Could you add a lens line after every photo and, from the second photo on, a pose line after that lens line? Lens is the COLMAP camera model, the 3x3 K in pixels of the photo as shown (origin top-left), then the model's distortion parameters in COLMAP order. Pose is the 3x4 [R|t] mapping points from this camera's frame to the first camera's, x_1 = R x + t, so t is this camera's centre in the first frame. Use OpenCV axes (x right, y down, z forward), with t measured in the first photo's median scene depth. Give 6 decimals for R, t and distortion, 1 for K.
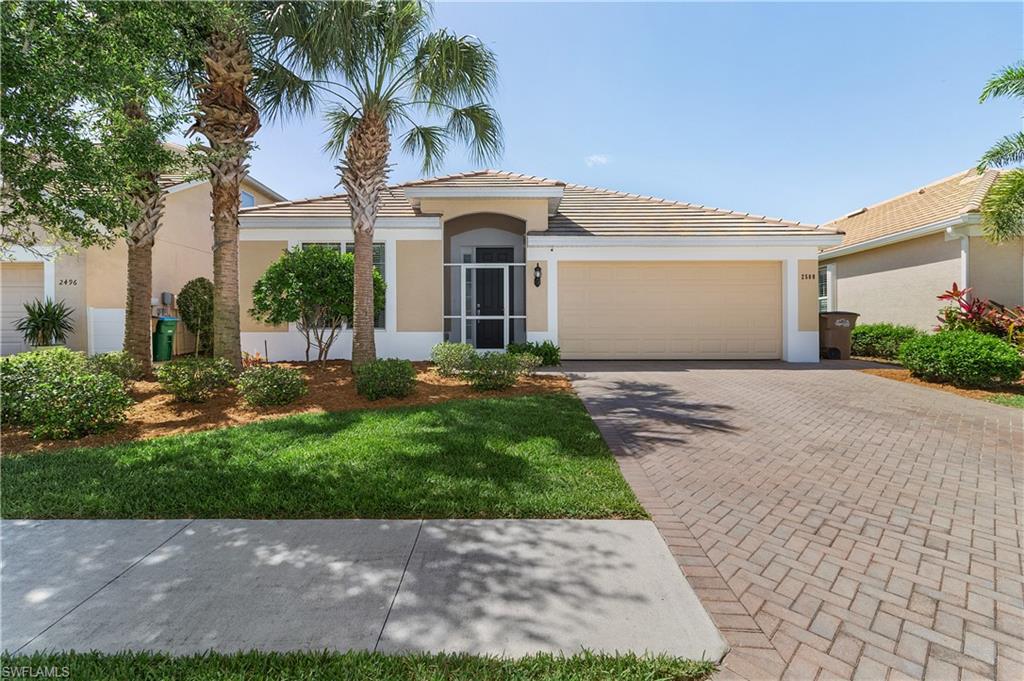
lens RADIAL K [[480.4, 0, 508.1], [0, 480.4, 332.7], [0, 0, 1]] dist [0.006759, 0.000872]
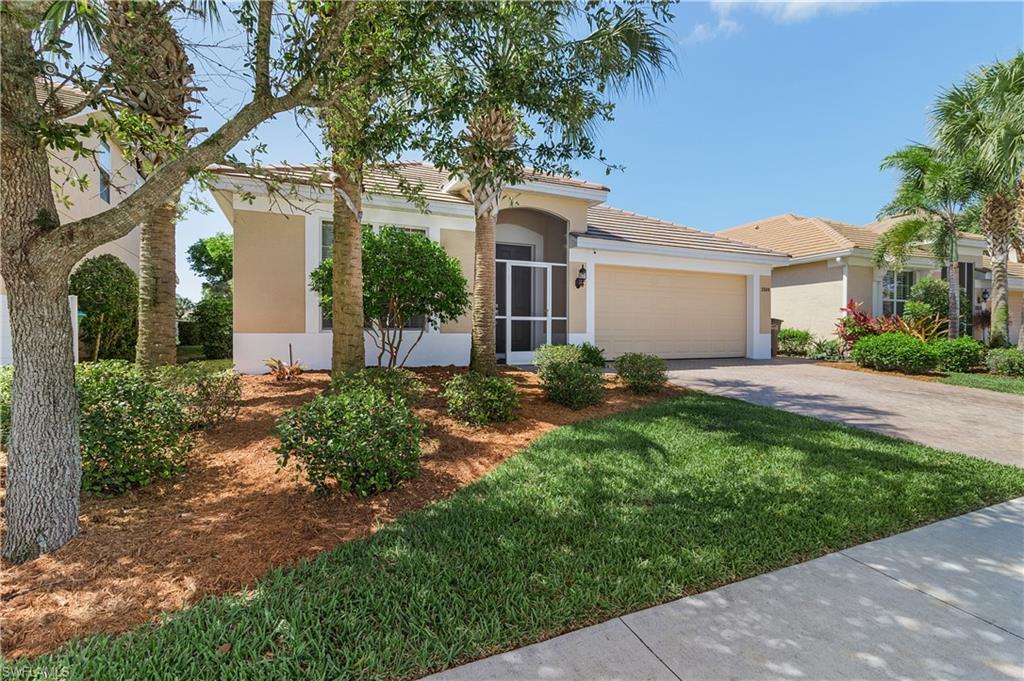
lens RADIAL K [[480.4, 0, 507.3], [0, 480.4, 340.7], [0, 0, 1]] dist [0.006759, 0.000872]
pose [[0.908902, -0.003495, 0.416994, -0.488991], [-0.000635, 0.999952, 0.009764, 0.002990], [-0.417008, -0.009139, 0.908857, 0.154382]]
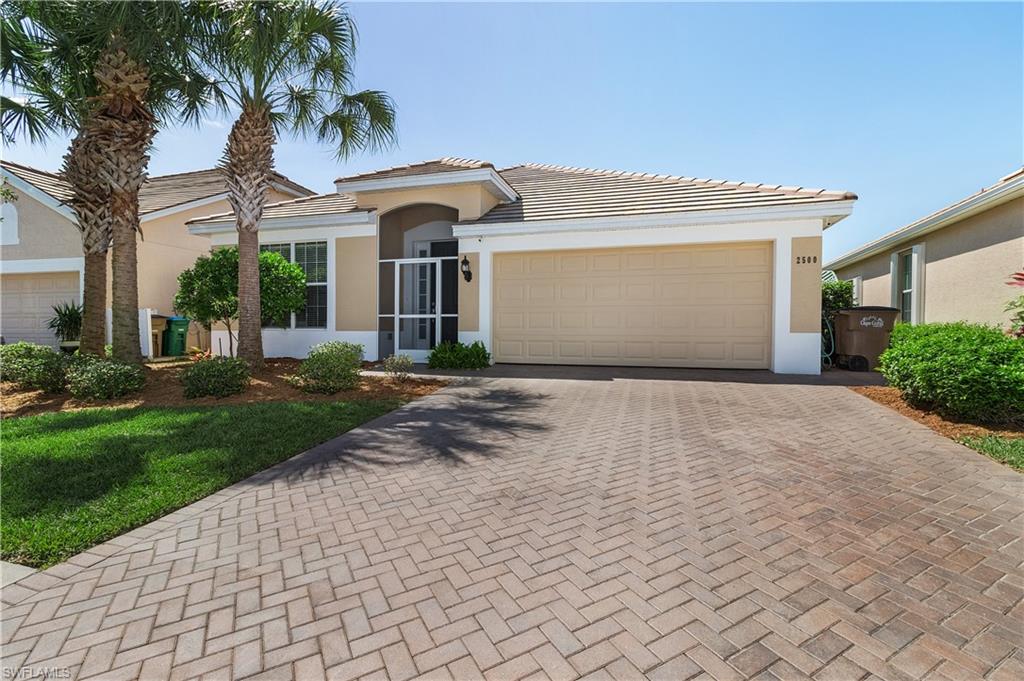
lens RADIAL K [[480.4, 0, 515.4], [0, 480.4, 342.0], [0, 0, 1]] dist [0.006759, 0.000872]
pose [[0.960130, 0.010990, -0.279337, 0.399352], [-0.007134, 0.999865, 0.014817, 0.003395], [0.279462, -0.012233, 0.960079, 0.155049]]
